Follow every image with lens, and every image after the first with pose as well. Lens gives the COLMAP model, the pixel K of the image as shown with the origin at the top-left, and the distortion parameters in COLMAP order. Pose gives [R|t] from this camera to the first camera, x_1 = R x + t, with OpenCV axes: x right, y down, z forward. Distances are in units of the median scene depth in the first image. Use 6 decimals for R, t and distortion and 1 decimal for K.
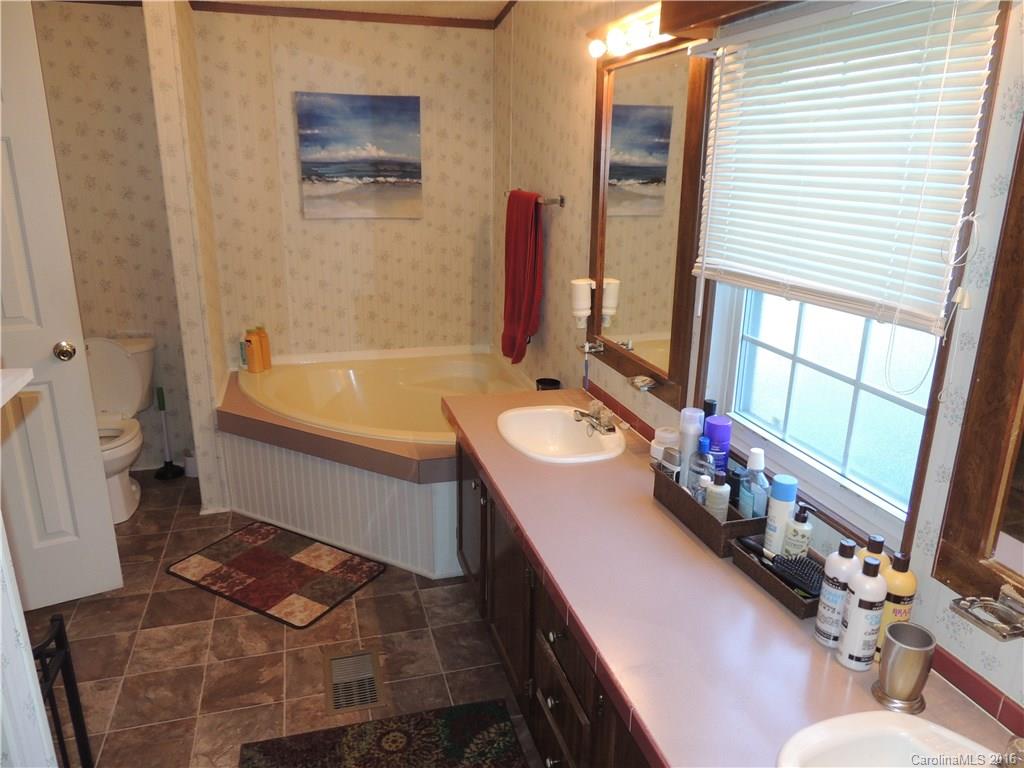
lens RADIAL K [[731.4, 0, 512.4], [0, 731.4, 379.3], [0, 0, 1]] dist [-0.019542, -0.003532]
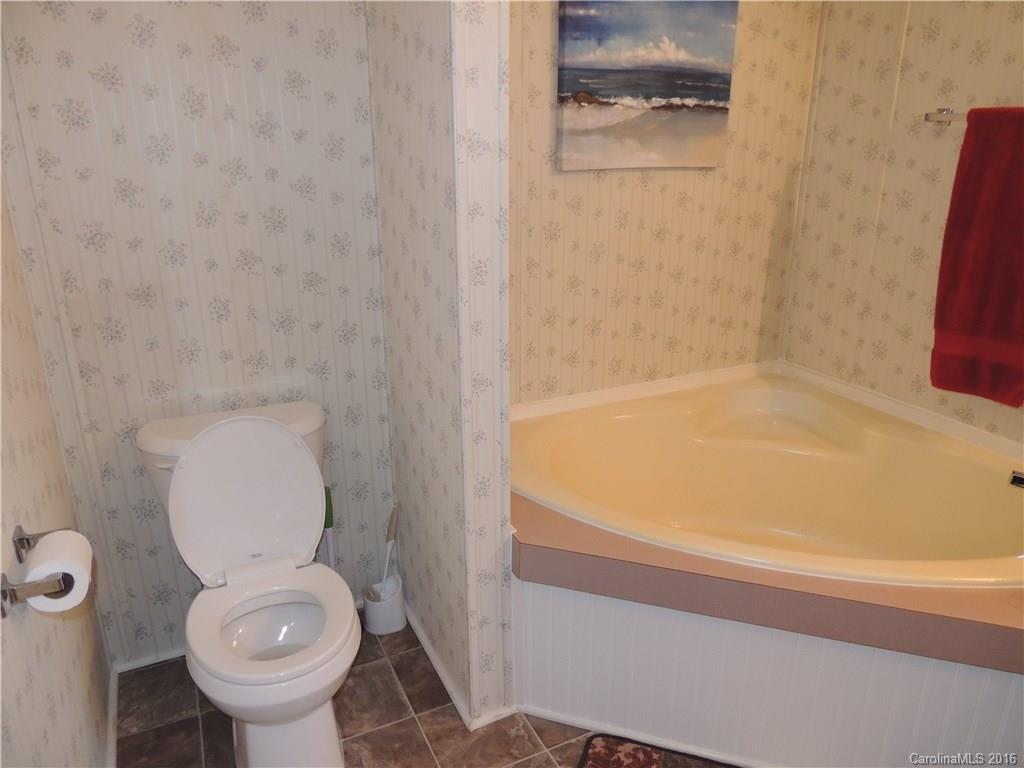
lens RADIAL K [[731.4, 0, 512.9], [0, 731.4, 379.3], [0, 0, 1]] dist [-0.019542, -0.003532]
pose [[0.985160, -0.073246, 0.155226, -0.421783], [0.068250, 0.996972, 0.037279, -0.080553], [-0.157487, -0.026131, 0.987175, 0.434187]]
